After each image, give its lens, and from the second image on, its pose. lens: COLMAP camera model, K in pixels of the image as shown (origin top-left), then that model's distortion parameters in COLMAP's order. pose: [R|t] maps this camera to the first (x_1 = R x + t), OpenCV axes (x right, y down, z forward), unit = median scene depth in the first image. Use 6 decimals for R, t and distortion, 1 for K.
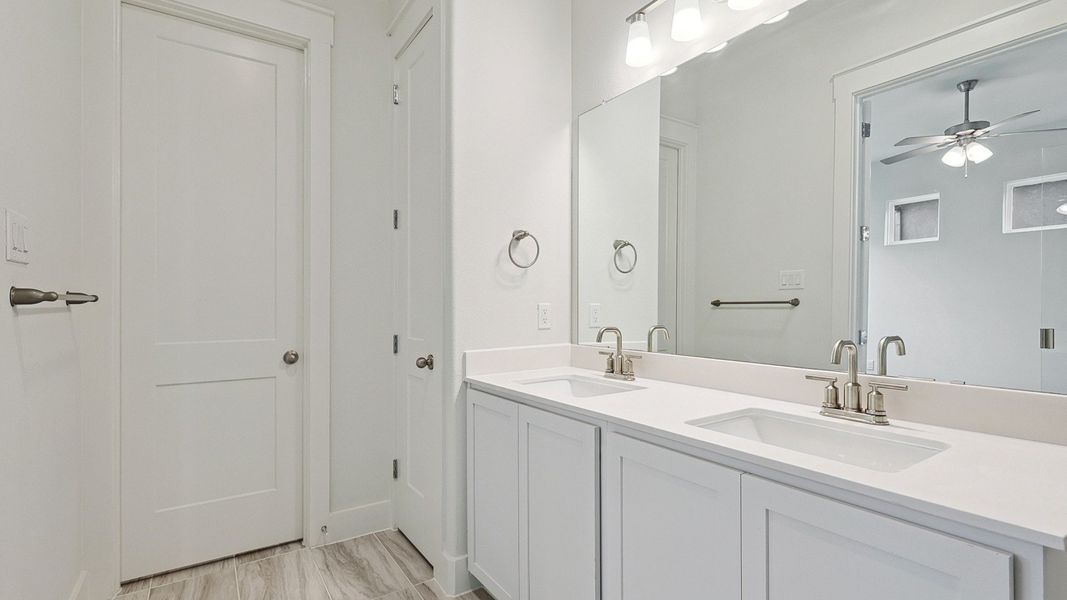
lens RADIAL K [[491.8, 0, 519.5], [0, 491.8, 295.6], [0, 0, 1]] dist [0.002915, 0.000607]
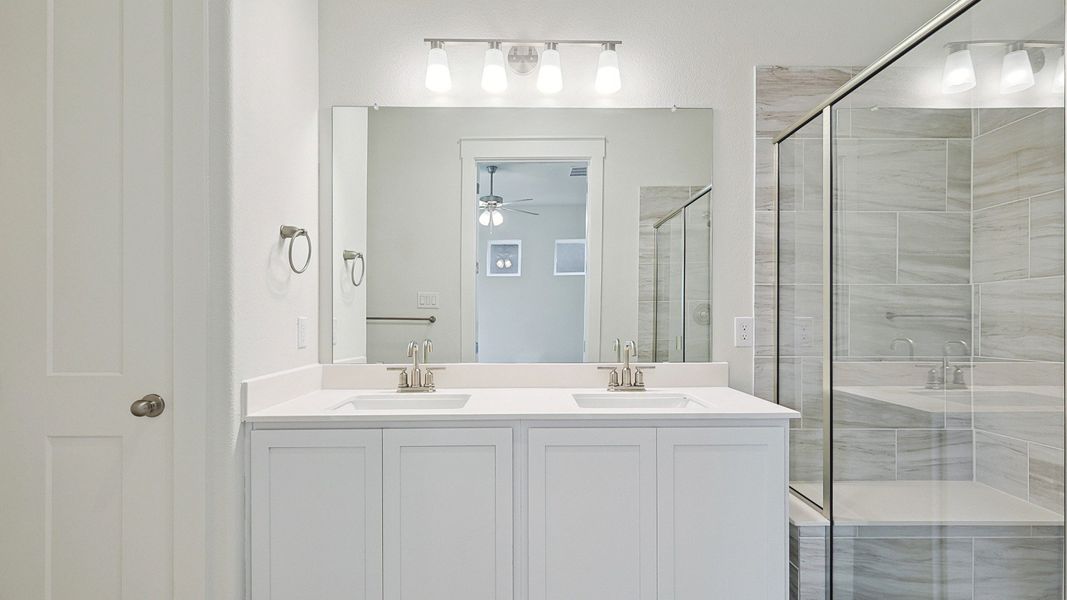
lens RADIAL K [[491.8, 0, 539.3], [0, 491.8, 323.2], [0, 0, 1]] dist [0.002915, 0.000607]
pose [[0.536917, 0.000684, 0.843635, -0.444320], [-0.016125, 0.999825, 0.009452, 0.011453], [-0.843481, -0.018679, 0.536834, 0.208751]]
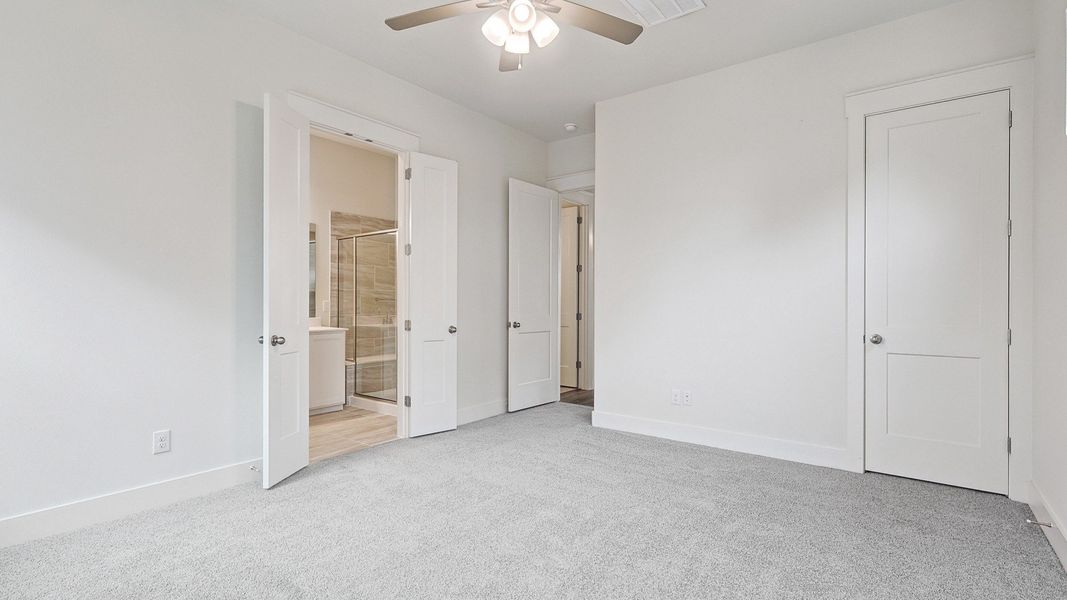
lens RADIAL K [[491.8, 0, 526.2], [0, 491.8, 301.7], [0, 0, 1]] dist [0.002915, 0.000607]
pose [[-0.306356, 0.000715, 0.951917, -2.142592], [-0.015656, 0.999861, -0.005789, 0.005066], [-0.951788, -0.016677, -0.306302, 0.178566]]
